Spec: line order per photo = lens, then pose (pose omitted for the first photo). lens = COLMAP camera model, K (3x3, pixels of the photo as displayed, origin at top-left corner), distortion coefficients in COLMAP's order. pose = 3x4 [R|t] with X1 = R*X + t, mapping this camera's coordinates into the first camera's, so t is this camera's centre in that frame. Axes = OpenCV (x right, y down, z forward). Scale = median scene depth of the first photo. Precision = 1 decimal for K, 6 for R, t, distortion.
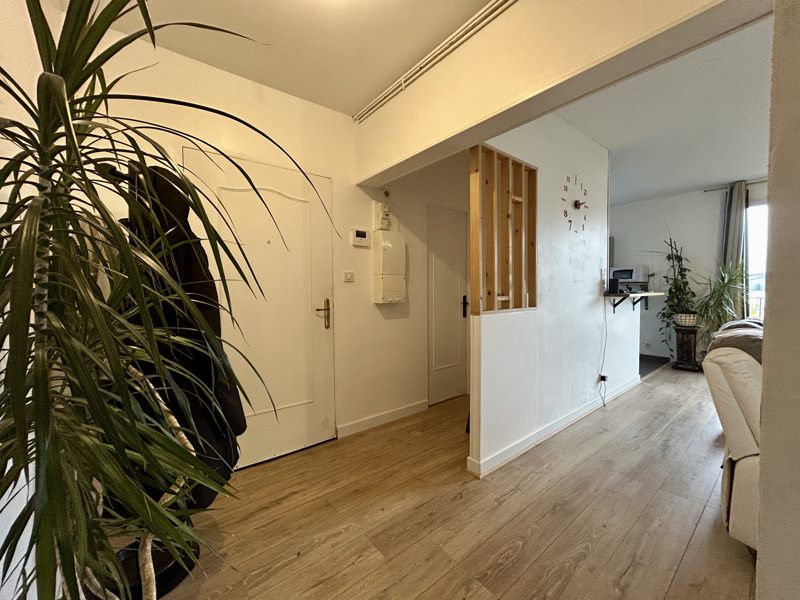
lens RADIAL K [[324.7, 0, 400.2], [0, 324.7, 300.0], [0, 0, 1]] dist [-0.001690, -0.000105]
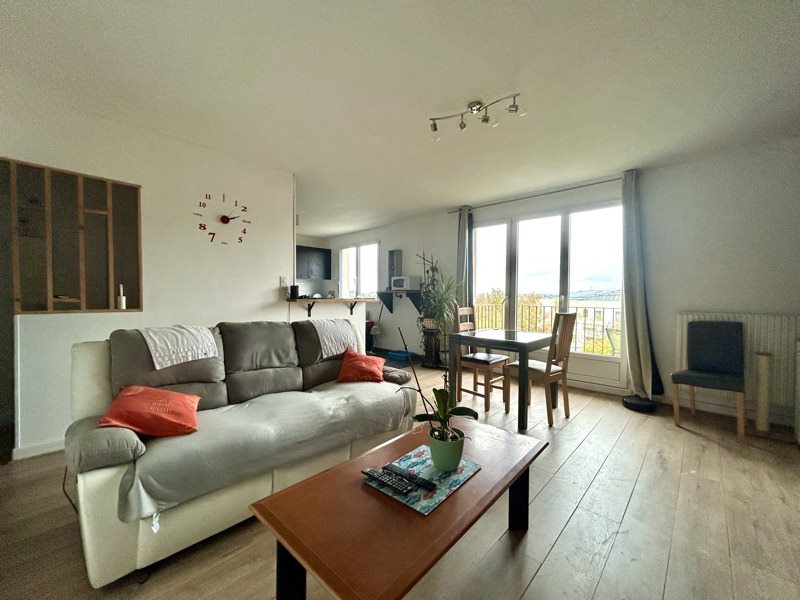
lens RADIAL K [[324.7, 0, 400.3], [0, 324.7, 300.5], [0, 0, 1]] dist [-0.001690, -0.000105]
pose [[0.989745, 0.008455, 0.142594, 1.019495], [-0.005606, 0.999777, -0.020370, 0.009646], [-0.142734, 0.019362, 0.989572, -0.212214]]
